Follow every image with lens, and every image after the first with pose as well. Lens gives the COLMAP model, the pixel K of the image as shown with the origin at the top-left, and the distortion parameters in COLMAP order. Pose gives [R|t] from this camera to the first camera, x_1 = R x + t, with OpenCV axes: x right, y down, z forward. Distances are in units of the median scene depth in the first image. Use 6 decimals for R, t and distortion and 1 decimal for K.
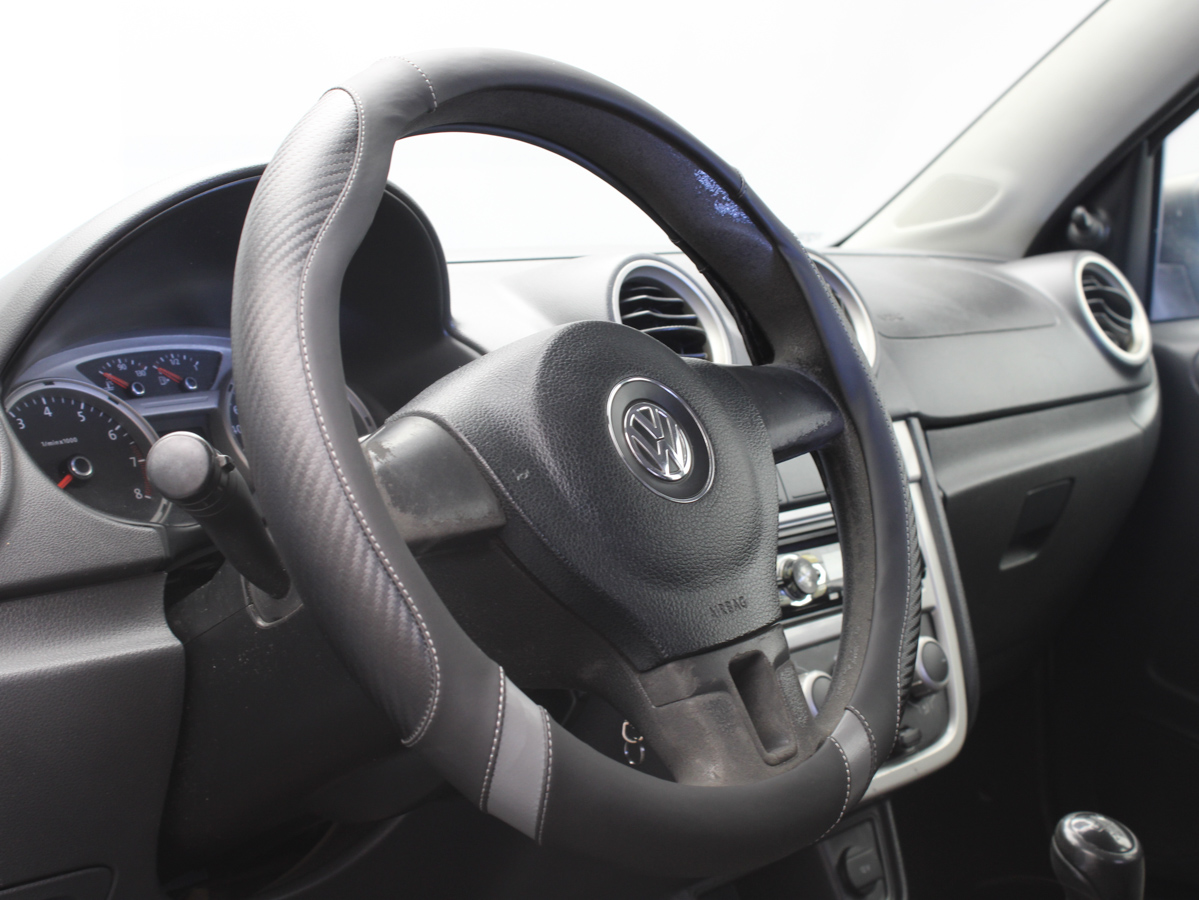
lens RADIAL K [[1993.2, 0, 599.5], [0, 1993.2, 450.0], [0, 0, 1]] dist [-0.025378, 0.036728]
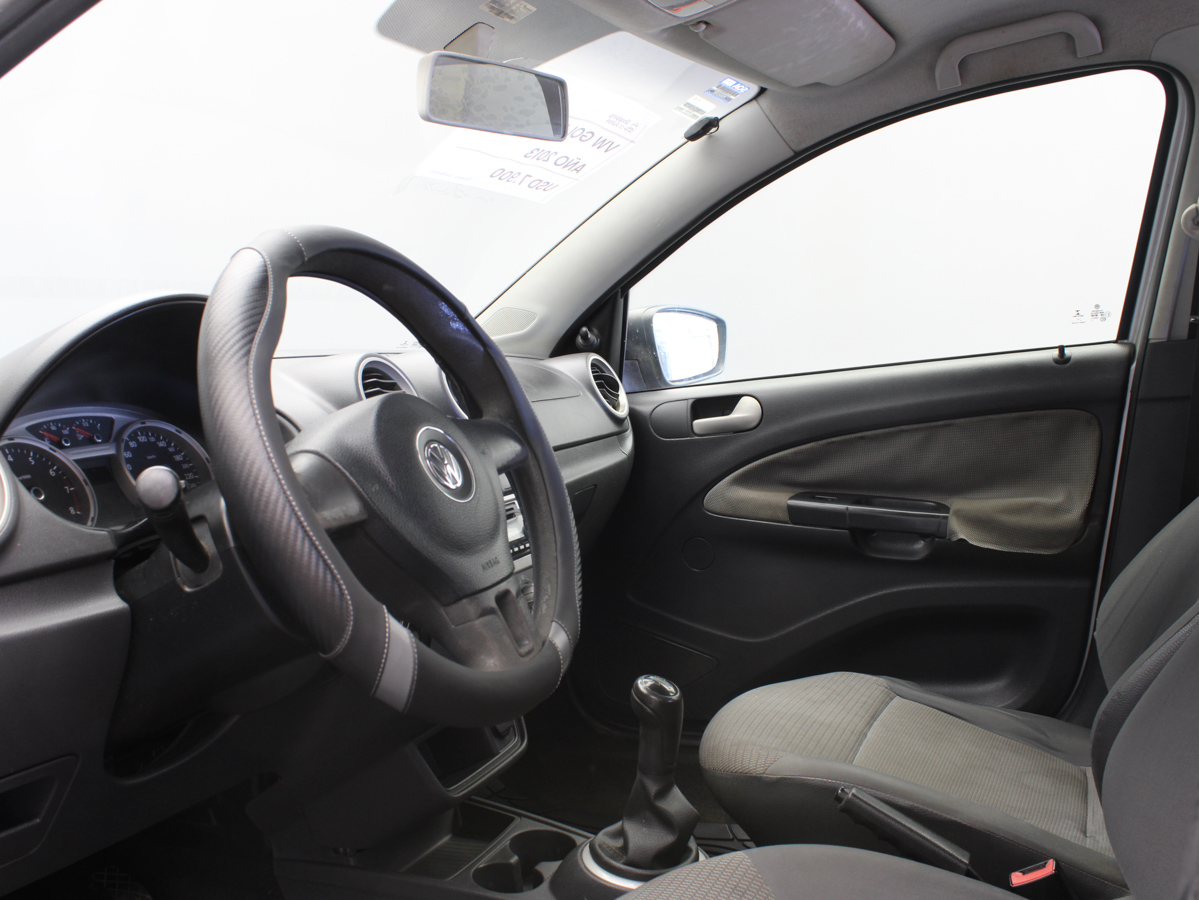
lens RADIAL K [[1218.1, 0, 599.5], [0, 1218.1, 450.0], [0, 0, 1]] dist [-0.157576, 0.170600]
pose [[0.948440, -0.023158, 0.316109, -0.146700], [0.029915, 0.999416, -0.016539, 0.002966], [-0.315541, 0.025142, 0.948579, 0.007326]]
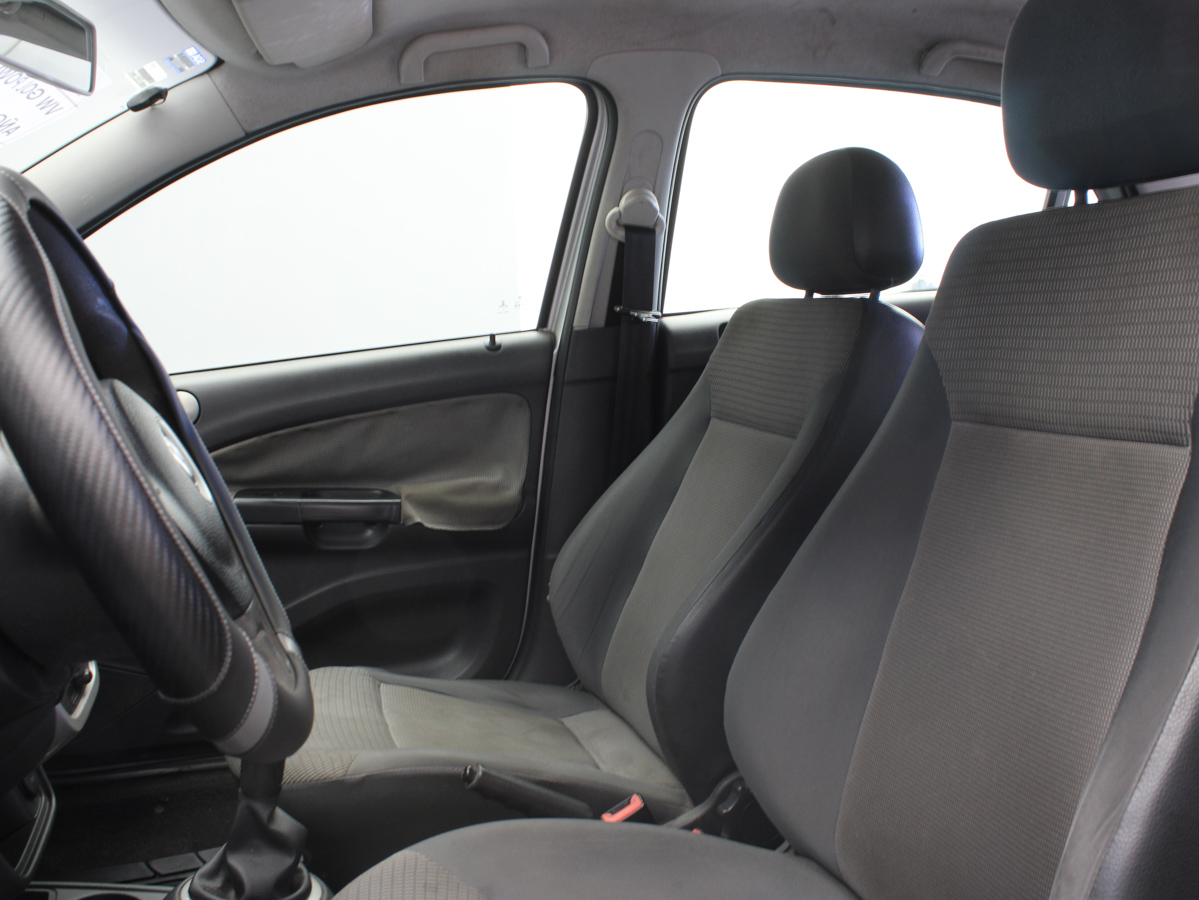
lens RADIAL K [[1218.1, 0, 599.5], [0, 1218.1, 450.0], [0, 0, 1]] dist [-0.157576, 0.170600]
pose [[0.556428, -0.068527, 0.828065, -0.442219], [0.088871, 0.995785, 0.022689, -0.005781], [-0.826129, 0.060966, 0.560173, 0.257505]]
